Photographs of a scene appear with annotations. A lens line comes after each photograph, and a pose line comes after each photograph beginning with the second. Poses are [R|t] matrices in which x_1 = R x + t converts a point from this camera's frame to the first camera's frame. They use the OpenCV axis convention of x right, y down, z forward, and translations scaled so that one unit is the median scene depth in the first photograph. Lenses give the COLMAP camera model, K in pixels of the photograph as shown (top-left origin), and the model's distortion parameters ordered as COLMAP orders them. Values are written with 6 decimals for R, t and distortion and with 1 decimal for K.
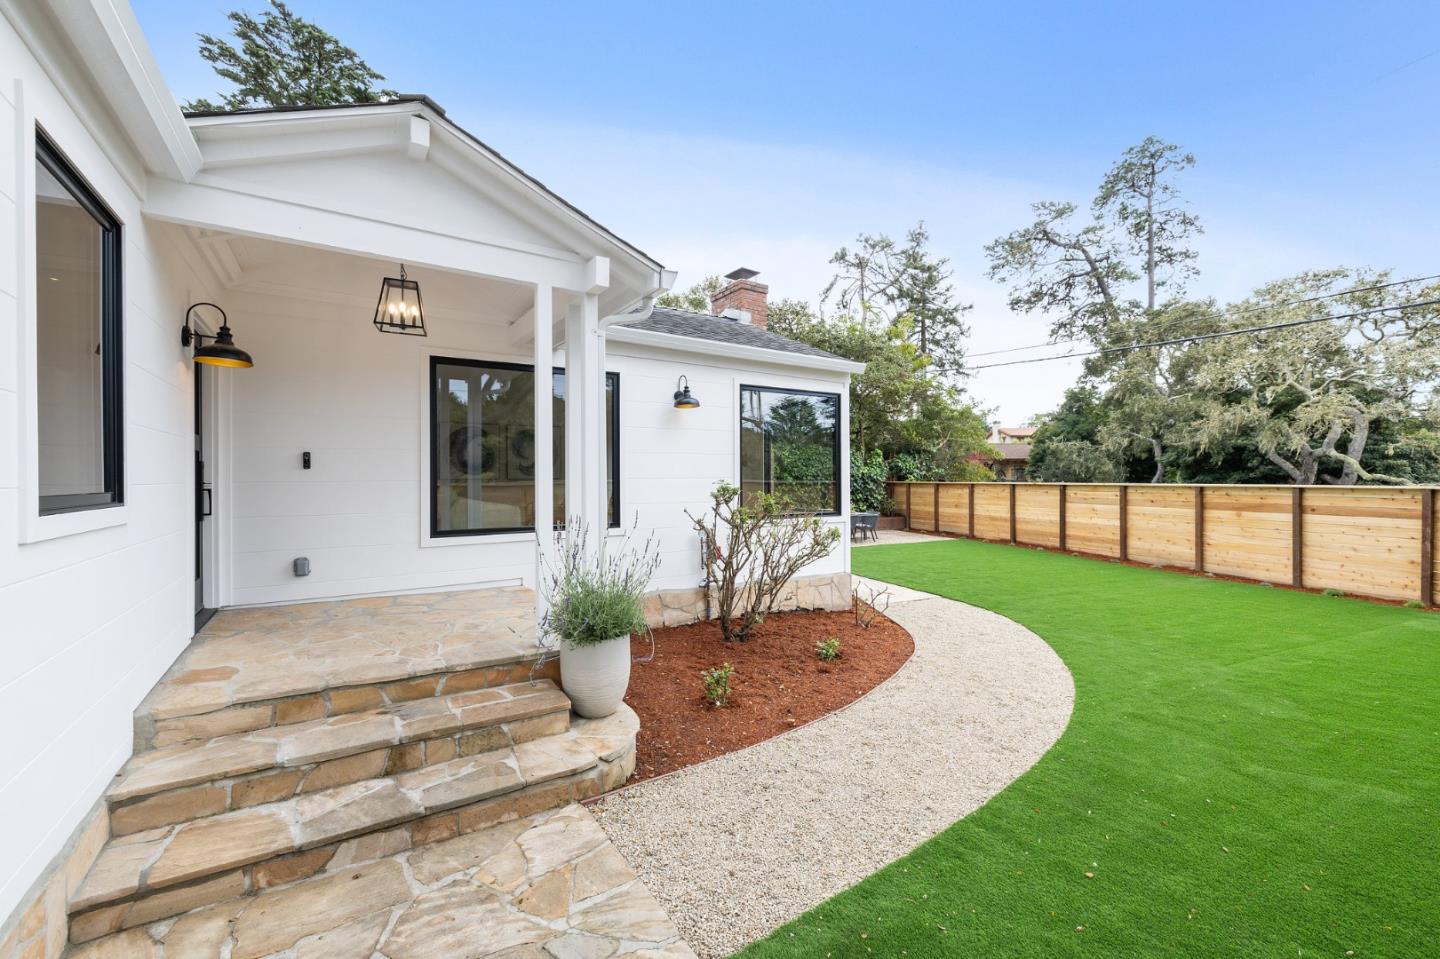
lens RADIAL K [[605.0, 0, 724.4], [0, 605.0, 477.0], [0, 0, 1]] dist [0.003685, 0.000283]
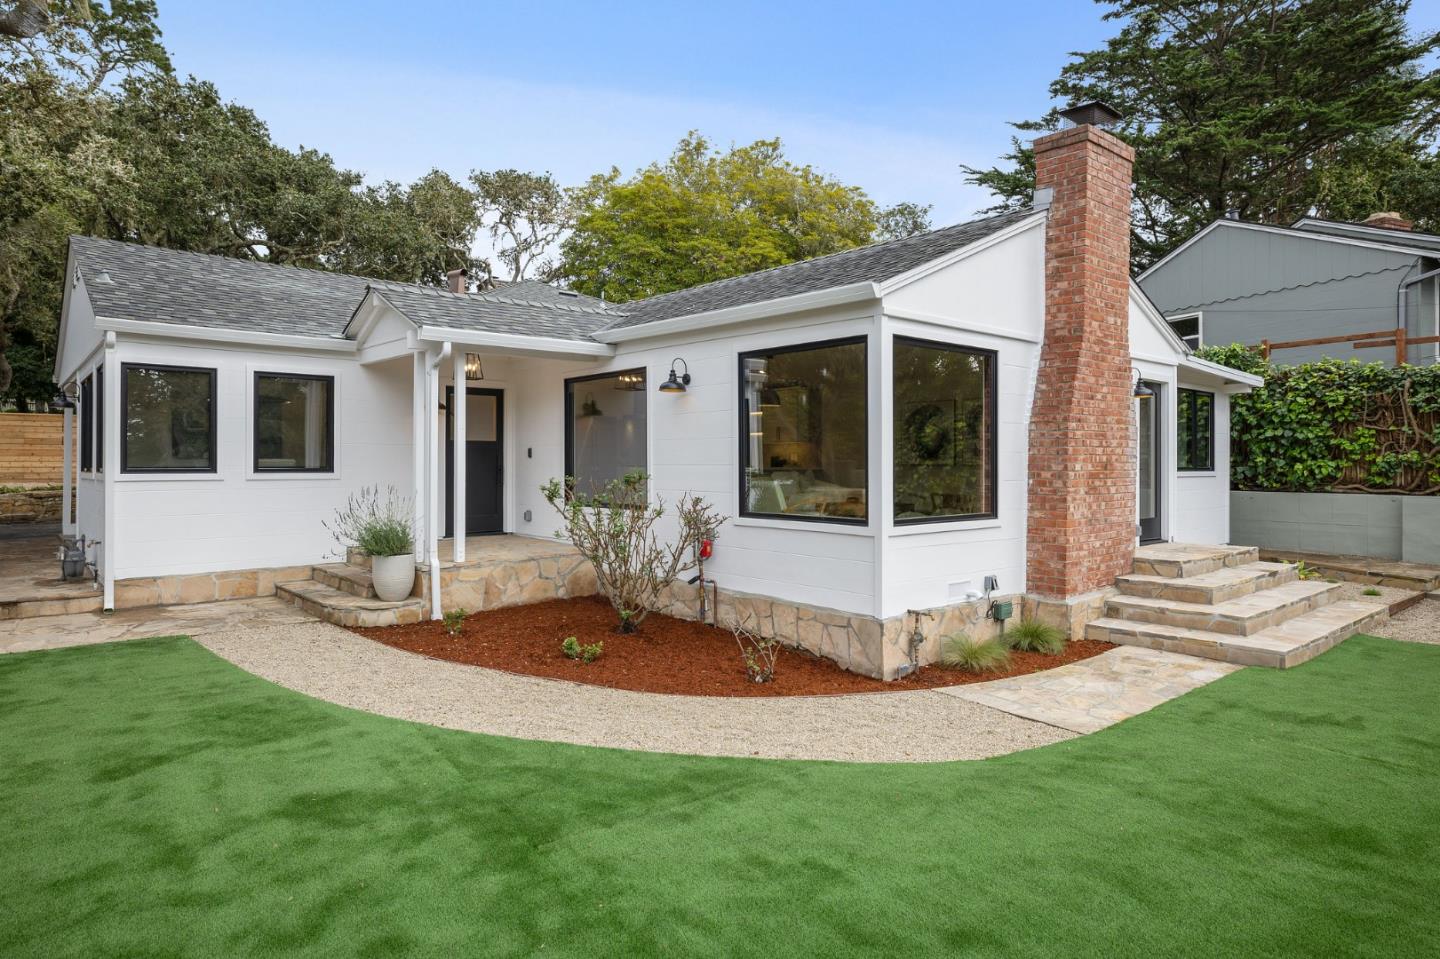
lens RADIAL K [[864.9, 0, 714.4], [0, 864.9, 451.1], [0, 0, 1]] dist [-0.010196, 0.014060]
pose [[0.134442, -0.009409, -0.990877, 1.140313], [-0.000807, 0.999954, -0.009605, -0.006412], [0.990921, 0.002091, 0.134428, 0.764906]]
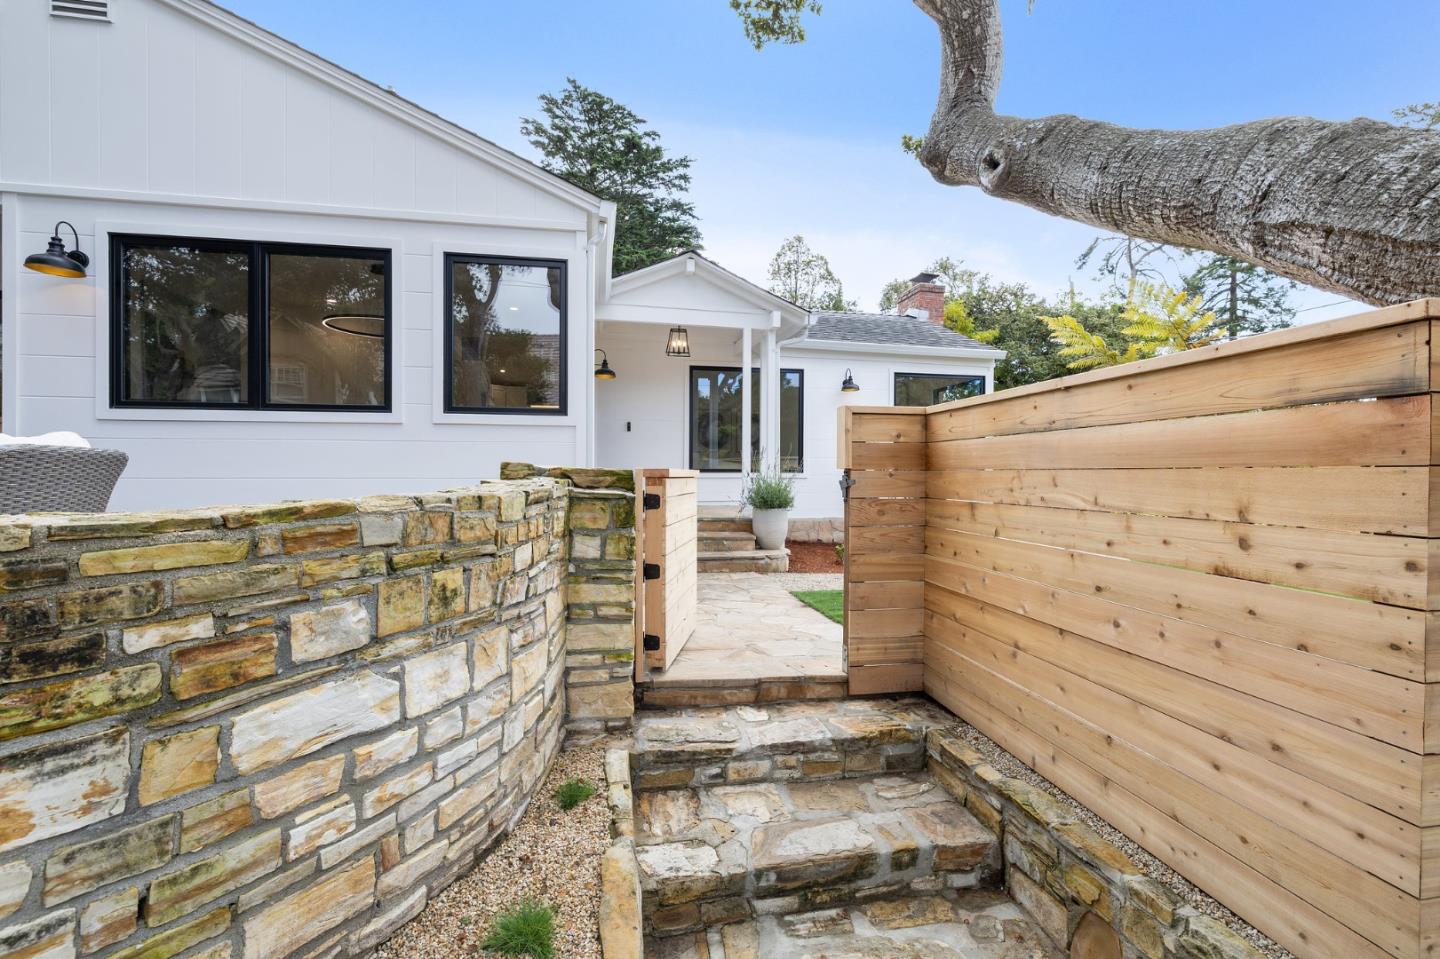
lens RADIAL K [[663.4, 0, 727.7], [0, 663.4, 475.2], [0, 0, 1]] dist [0.000080, 0.001485]
pose [[0.931740, 0.008931, -0.363017, 0.207985], [-0.008363, 0.999960, 0.003137, 0.071869], [0.363031, 0.000113, 0.931777, -0.495399]]
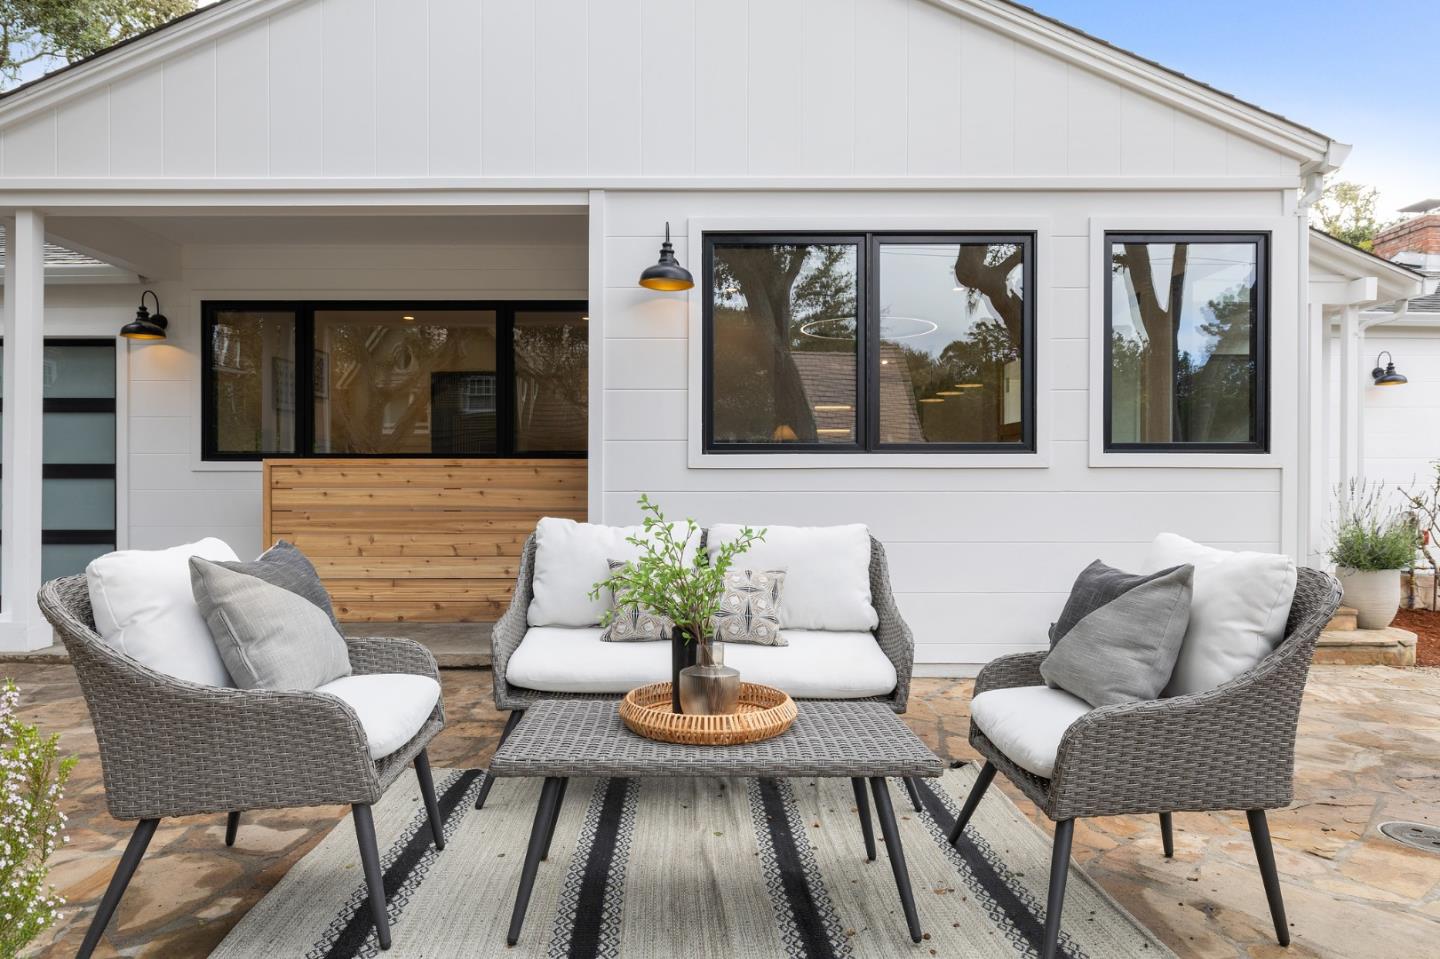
lens RADIAL K [[864.9, 0, 738.9], [0, 864.9, 488.1], [0, 0, 1]] dist [-0.010196, 0.014060]
pose [[0.844540, 0.009388, -0.535410, -0.177109], [-0.003935, 0.999928, 0.011326, 0.034182], [0.535478, -0.007459, 0.844516, -0.639822]]
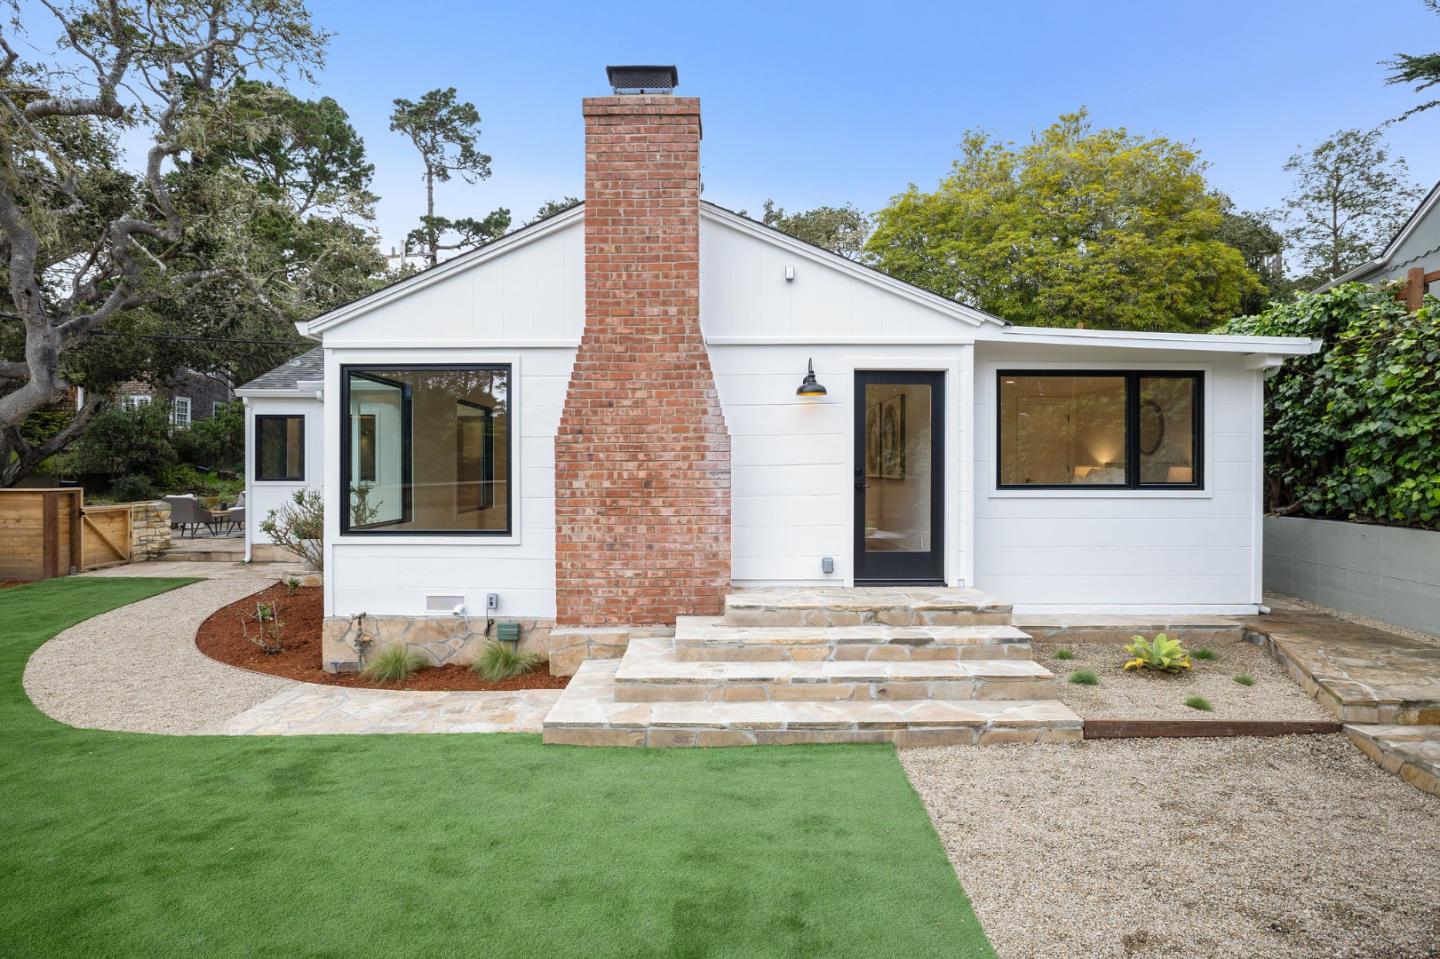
lens RADIAL K [[784.2, 0, 720.8], [0, 784.2, 466.4], [0, 0, 1]] dist [-0.010552, 0.004764]
pose [[-0.551646, 0.002970, -0.834073, 0.761298], [0.003888, 0.999992, 0.000989, -0.017836], [0.834070, -0.002697, -0.551653, 2.024934]]
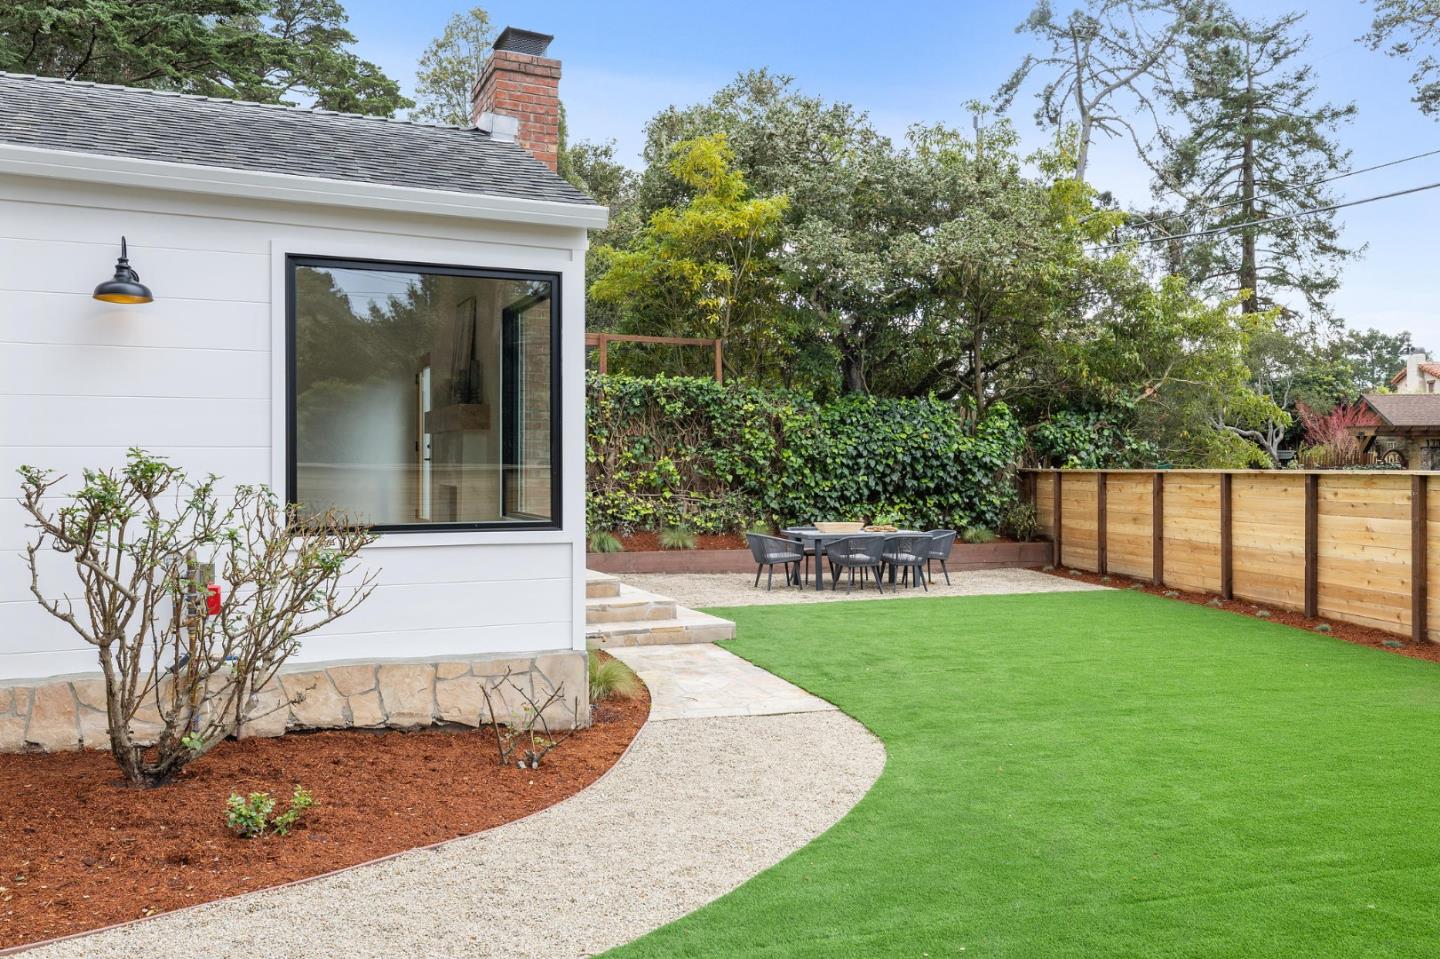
lens RADIAL K [[1153.4, 0, 727.2], [0, 1153.4, 468.9], [0, 0, 1]] dist [-0.007427, 0.011120]
pose [[0.987576, 0.003629, -0.157101, 0.490894], [-0.003060, 0.999988, 0.003861, 0.013071], [0.157113, -0.003332, 0.987575, 0.139244]]
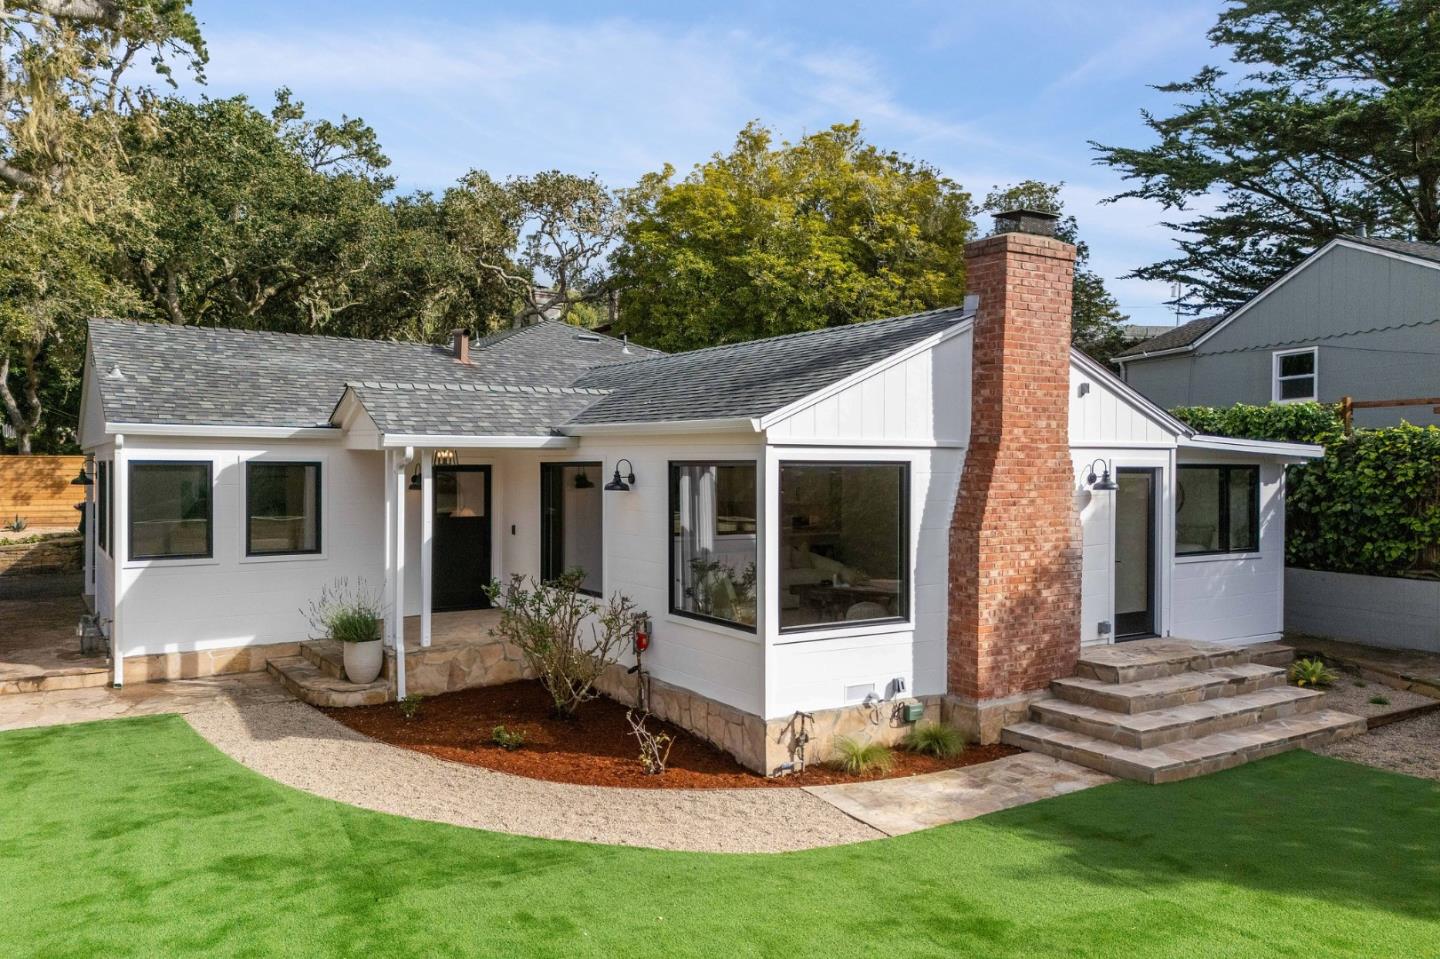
lens RADIAL K [[1087.8, 0, 715.6], [0, 1087.8, 470.3], [0, 0, 1]] dist [0.063961, -0.052735]
pose [[-0.001038, 0.010113, -0.999948, 1.538871], [-0.002929, 0.999945, 0.010116, -0.147372], [0.999995, 0.002939, -0.001008, 1.015745]]
